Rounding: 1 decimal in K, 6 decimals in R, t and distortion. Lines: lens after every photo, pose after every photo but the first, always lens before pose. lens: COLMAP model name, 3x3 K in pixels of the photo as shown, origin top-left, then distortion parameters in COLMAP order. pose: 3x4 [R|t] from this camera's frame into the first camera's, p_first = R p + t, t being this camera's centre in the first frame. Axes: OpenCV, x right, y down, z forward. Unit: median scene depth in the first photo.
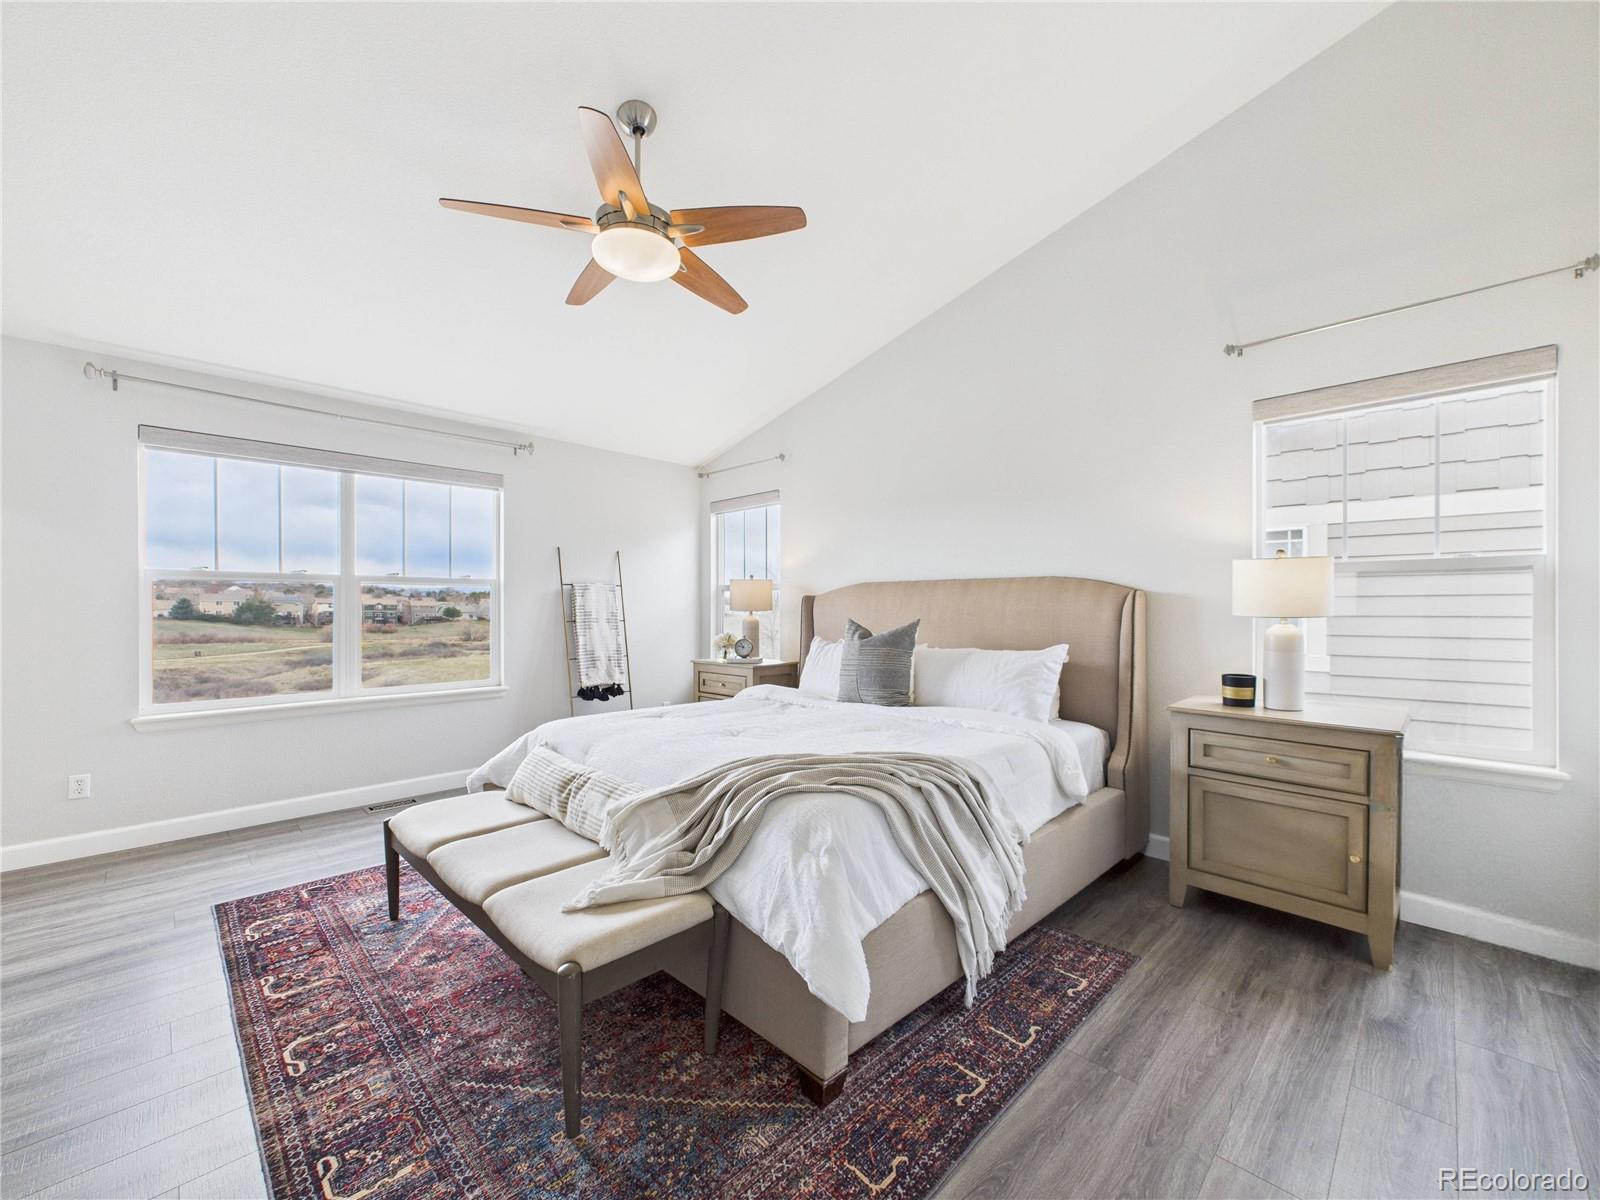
lens RADIAL K [[645.8, 0, 805.0], [0, 645.8, 591.0], [0, 0, 1]] dist [0.002250, -0.000272]
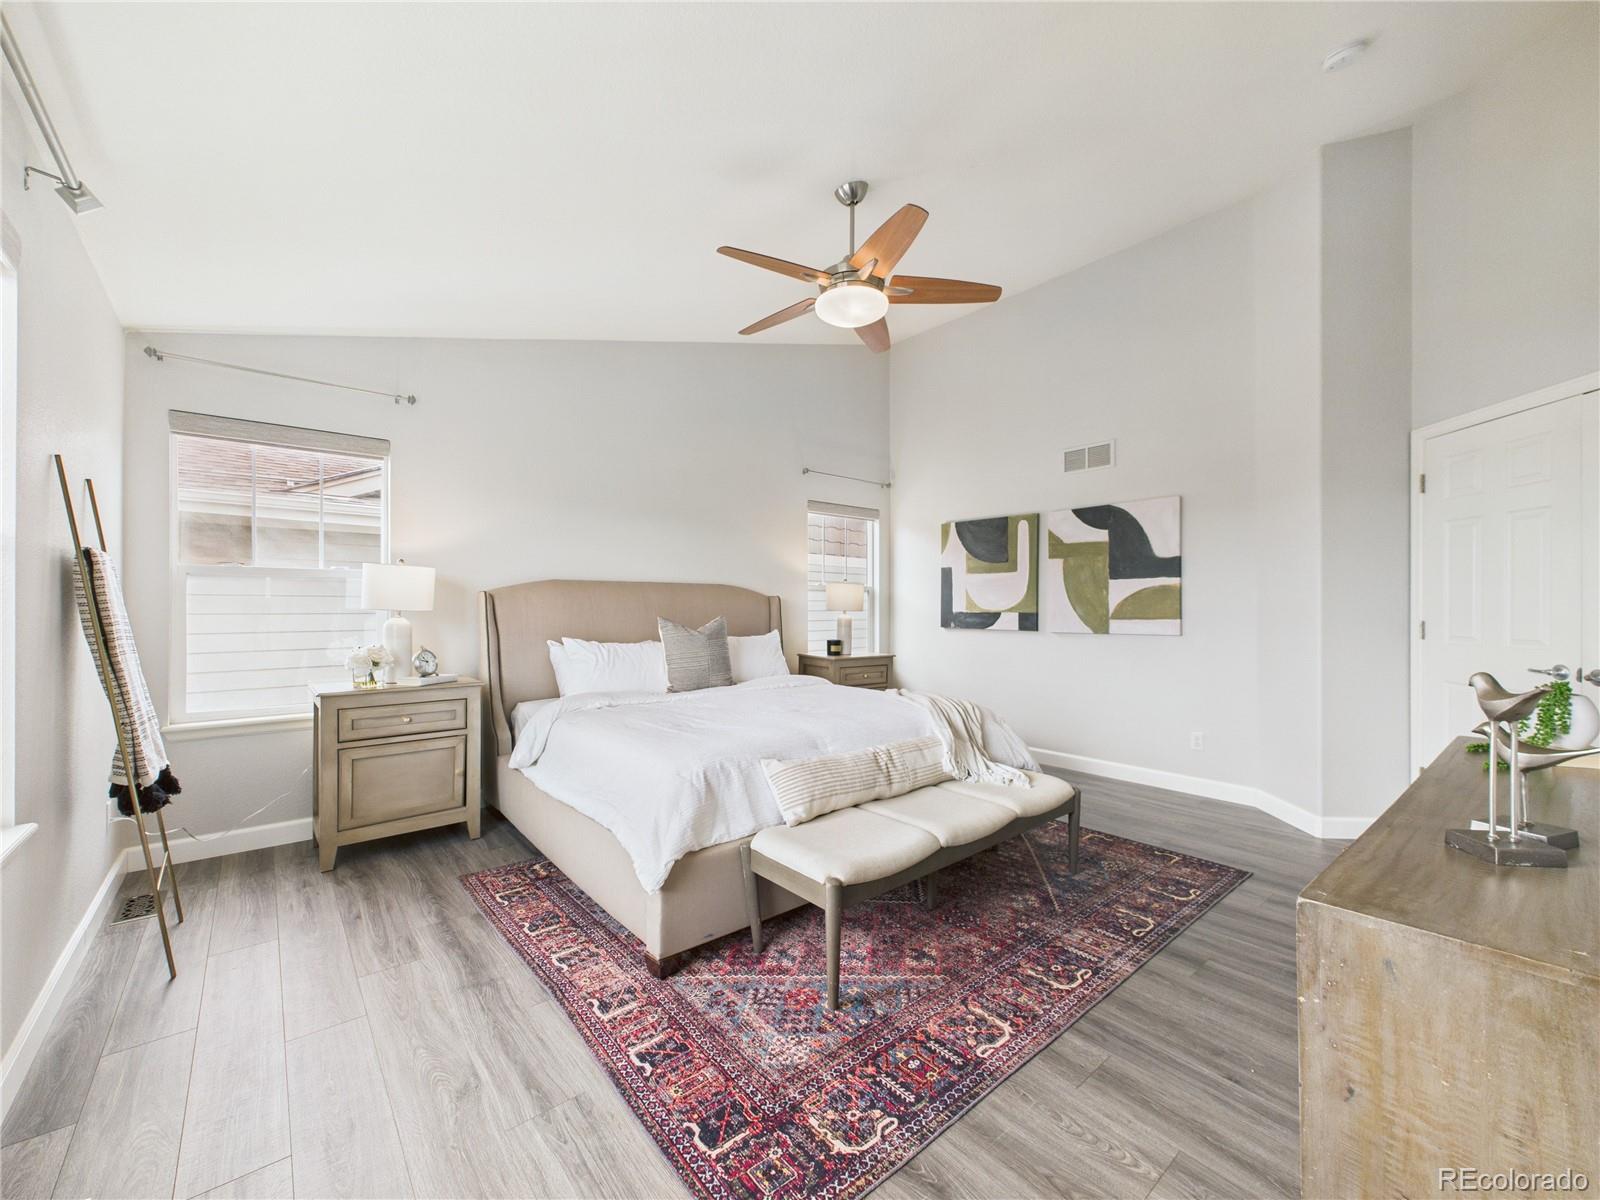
lens RADIAL K [[645.8, 0, 779.0], [0, 645.8, 610.8], [0, 0, 1]] dist [0.002250, -0.000272]
pose [[0.110672, -0.010582, 0.993801, -1.594532], [-0.027743, 0.999521, 0.013732, 0.017003], [-0.993470, -0.029091, 0.110326, 1.116788]]
